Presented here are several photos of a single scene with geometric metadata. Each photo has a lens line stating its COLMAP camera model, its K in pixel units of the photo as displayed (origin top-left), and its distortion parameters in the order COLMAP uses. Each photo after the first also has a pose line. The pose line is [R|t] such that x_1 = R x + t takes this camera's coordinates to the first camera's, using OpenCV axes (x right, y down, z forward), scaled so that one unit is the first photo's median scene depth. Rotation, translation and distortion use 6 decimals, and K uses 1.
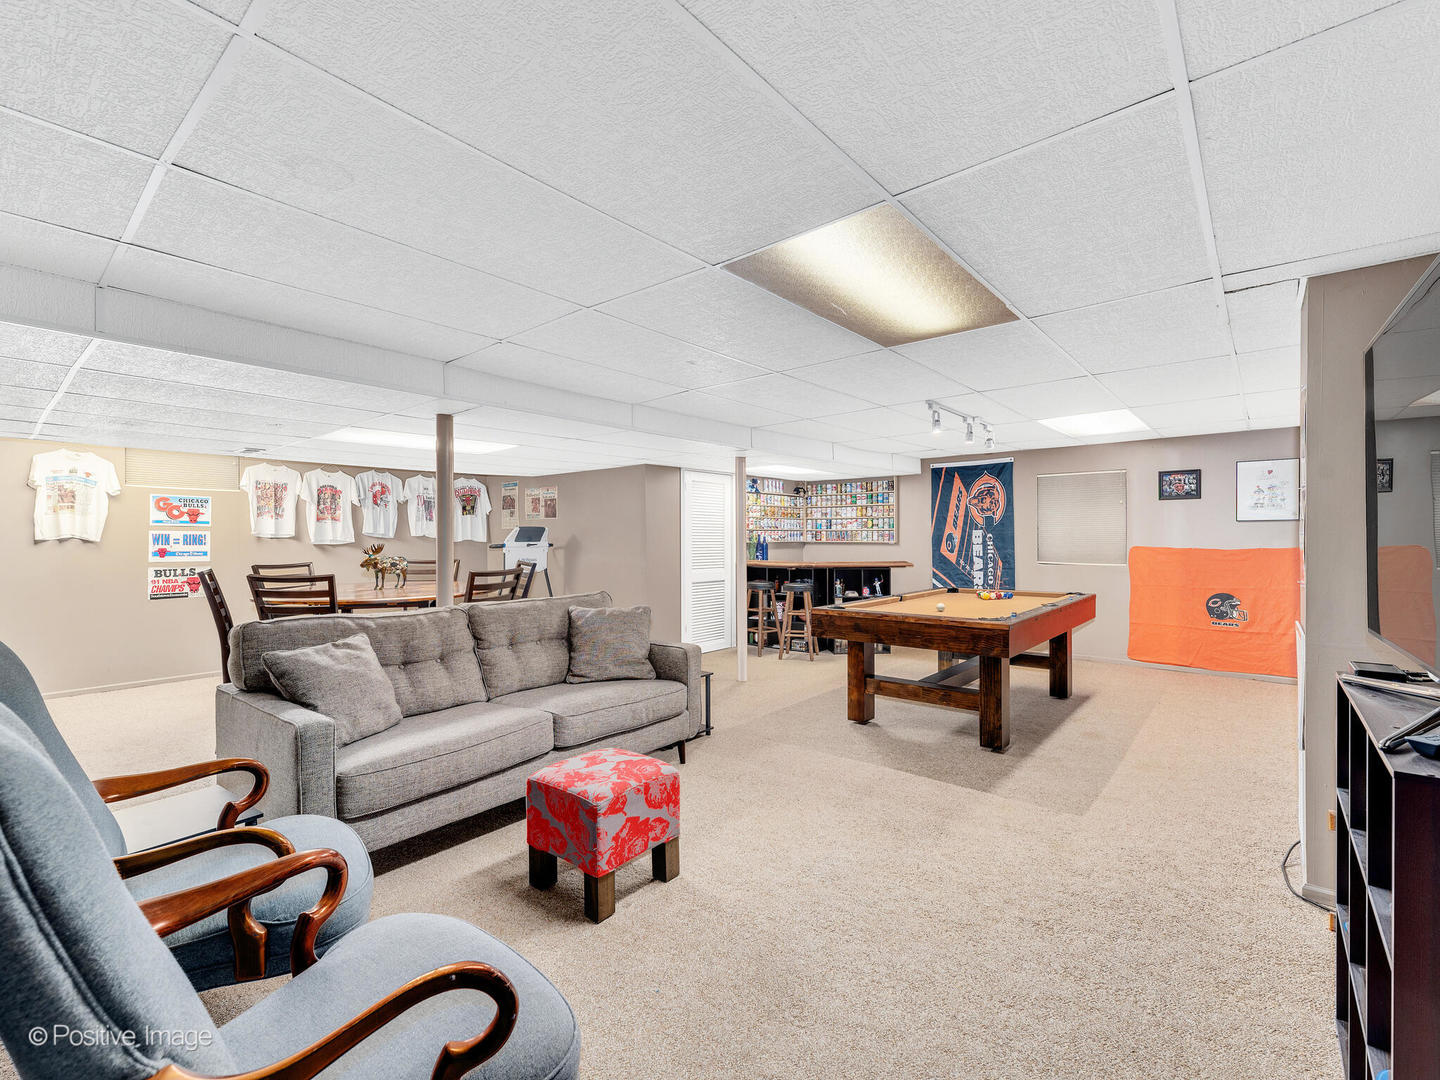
lens RADIAL K [[648.1, 0, 720.0], [0, 648.1, 540.0], [0, 0, 1]] dist [-0.003074, -0.000161]
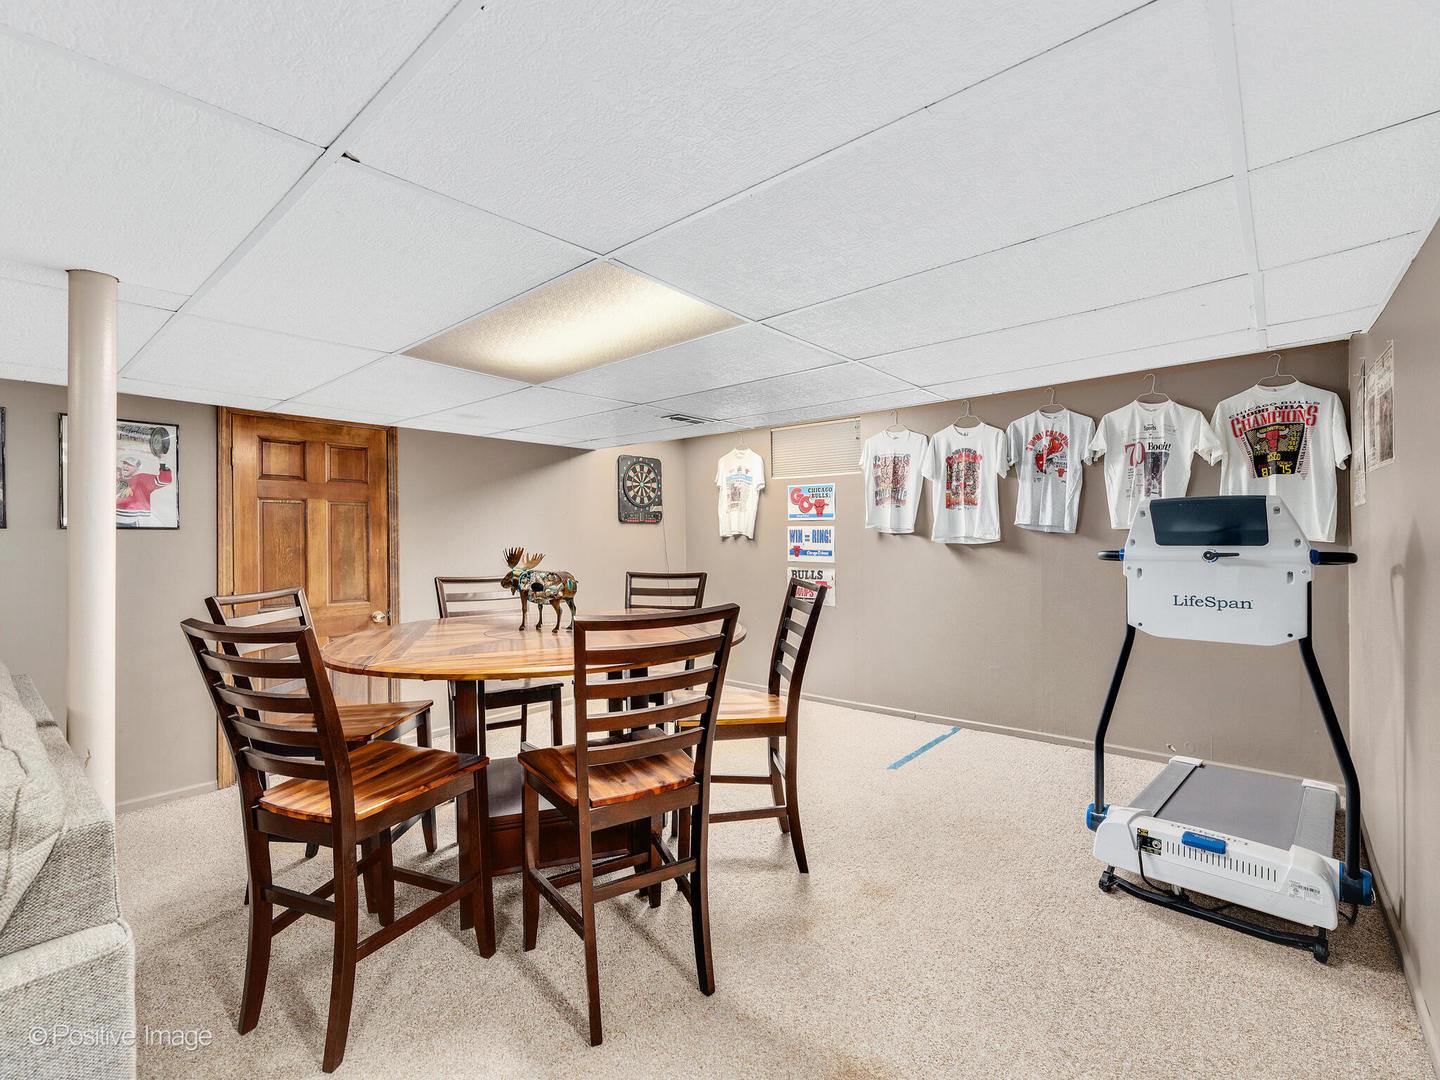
lens RADIAL K [[648.1, 0, 720.0], [0, 648.1, 540.0], [0, 0, 1]] dist [-0.003074, -0.000161]
pose [[-0.018243, 0.010200, -0.999782, 0.025466], [0.003191, 0.999943, 0.010143, -0.004628], [0.999828, -0.003005, -0.018275, 0.878492]]
